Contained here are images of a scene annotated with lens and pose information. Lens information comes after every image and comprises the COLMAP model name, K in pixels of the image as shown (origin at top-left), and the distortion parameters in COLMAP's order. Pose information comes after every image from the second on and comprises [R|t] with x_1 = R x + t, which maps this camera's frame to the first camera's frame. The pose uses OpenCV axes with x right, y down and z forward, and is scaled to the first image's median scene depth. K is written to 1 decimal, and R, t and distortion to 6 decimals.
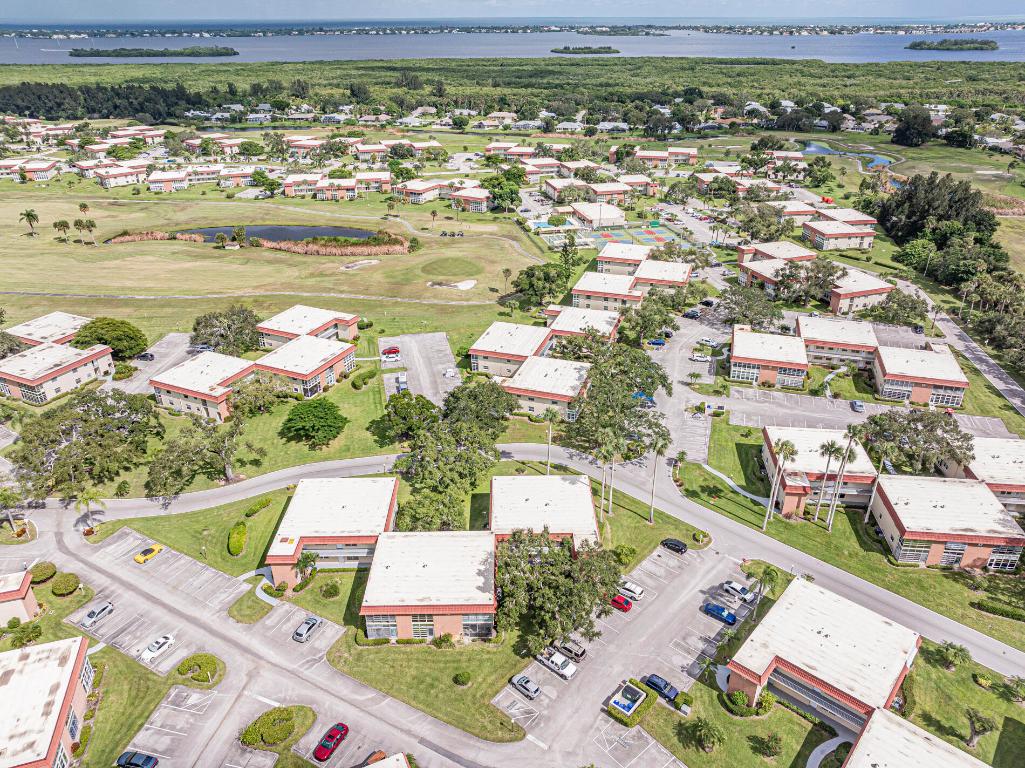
lens RADIAL K [[736.4, 0, 512.5], [0, 736.4, 384.0], [0, 0, 1]] dist [-0.014517, 0.000664]
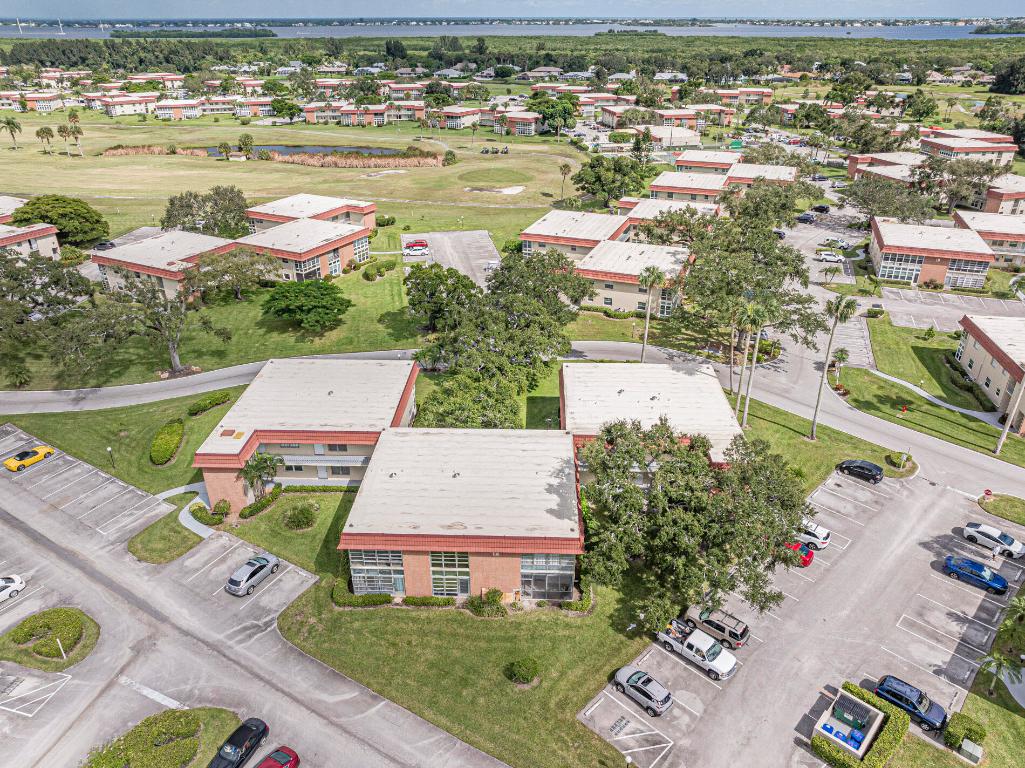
lens RADIAL K [[736.4, 0, 512.5], [0, 736.4, 384.0], [0, 0, 1]] dist [-0.014517, 0.000664]
pose [[0.998783, 0.025350, -0.042312, -0.038538], [-0.025444, 0.999675, -0.001691, 0.129636], [0.042256, 0.002766, 0.999103, 0.311386]]
